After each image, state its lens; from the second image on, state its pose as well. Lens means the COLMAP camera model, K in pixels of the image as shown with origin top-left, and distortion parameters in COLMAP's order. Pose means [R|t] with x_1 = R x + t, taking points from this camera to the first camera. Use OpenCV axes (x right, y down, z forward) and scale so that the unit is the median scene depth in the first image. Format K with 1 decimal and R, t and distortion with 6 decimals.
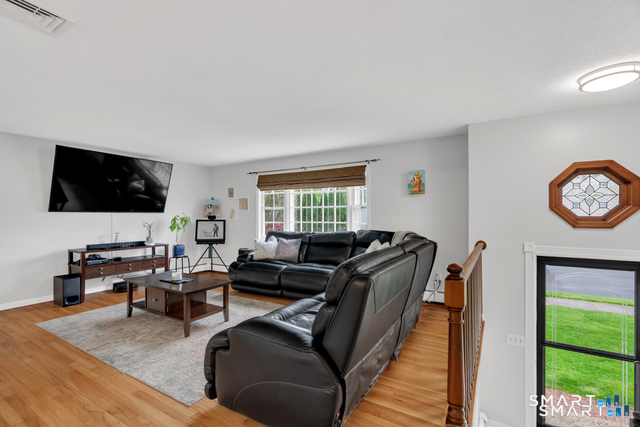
lens RADIAL K [[291.4, 0, 320.2], [0, 291.4, 214.7], [0, 0, 1]] dist [-0.000622, 0.000046]
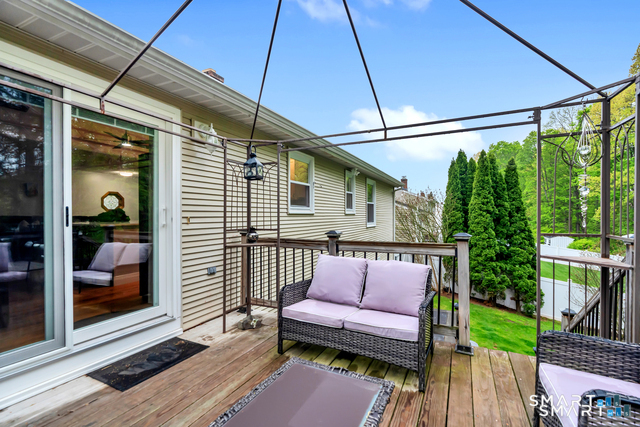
lens RADIAL K [[290.6, 0, 319.2], [0, 290.6, 215.7], [0, 0, 1]] dist [-0.000434, -0.000031]
pose [[-0.080802, -0.003294, 0.996725, -2.313052], [-0.003236, 0.999990, 0.003042, 0.059417], [-0.996725, -0.002979, -0.080812, -0.940815]]
